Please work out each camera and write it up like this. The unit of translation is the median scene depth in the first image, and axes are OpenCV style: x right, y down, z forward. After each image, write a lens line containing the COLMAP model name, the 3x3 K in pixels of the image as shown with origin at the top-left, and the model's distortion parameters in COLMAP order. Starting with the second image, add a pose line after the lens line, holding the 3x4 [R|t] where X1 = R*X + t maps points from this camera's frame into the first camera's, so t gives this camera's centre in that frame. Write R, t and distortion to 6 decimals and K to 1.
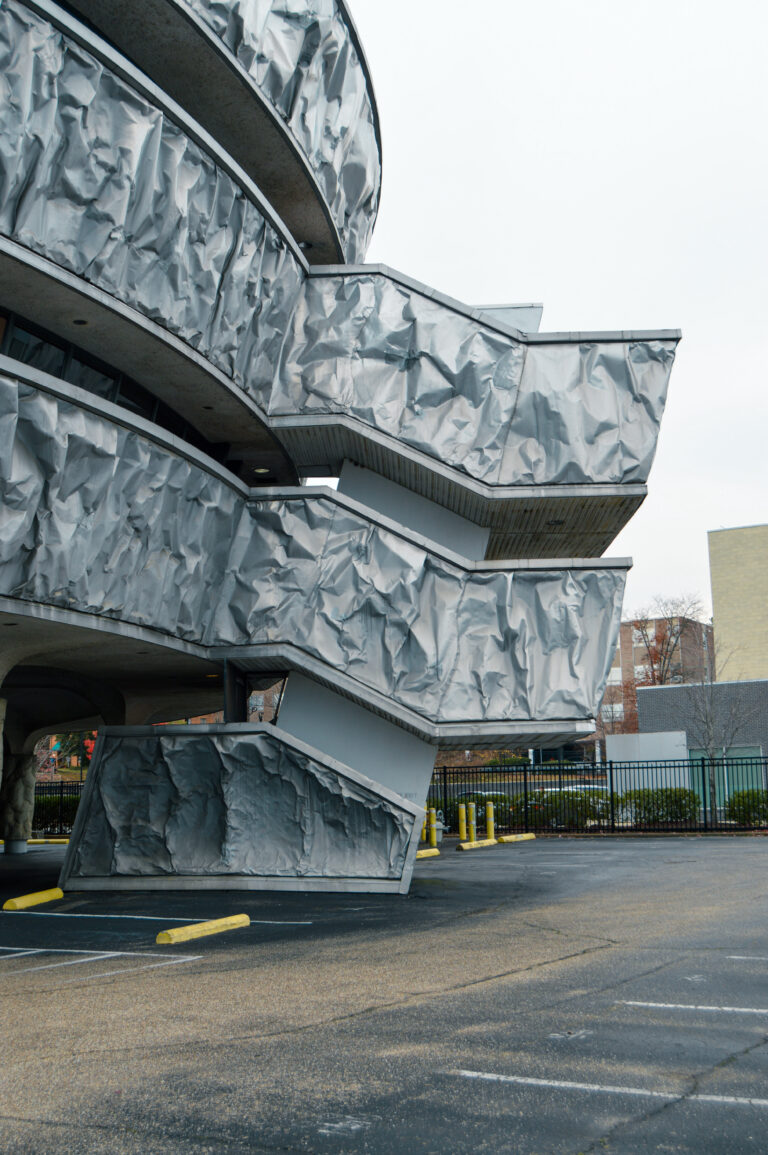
lens RADIAL K [[1324.1, 0, 383.4], [0, 1324.1, 578.0], [0, 0, 1]] dist [-0.032648, 0.000000]
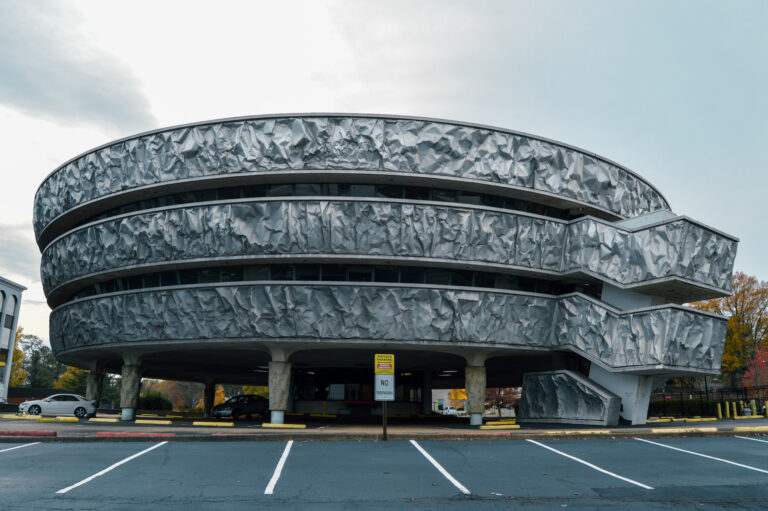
lens RADIAL K [[618.4, 0, 404.4], [0, 618.4, 269.6], [0, 0, 1]] dist [0.012714, 0.003975]
pose [[0.646340, -0.163642, -0.745296, 0.807626], [0.112575, 0.986495, -0.118973, 0.005418], [0.754700, -0.007005, 0.656033, -0.258529]]
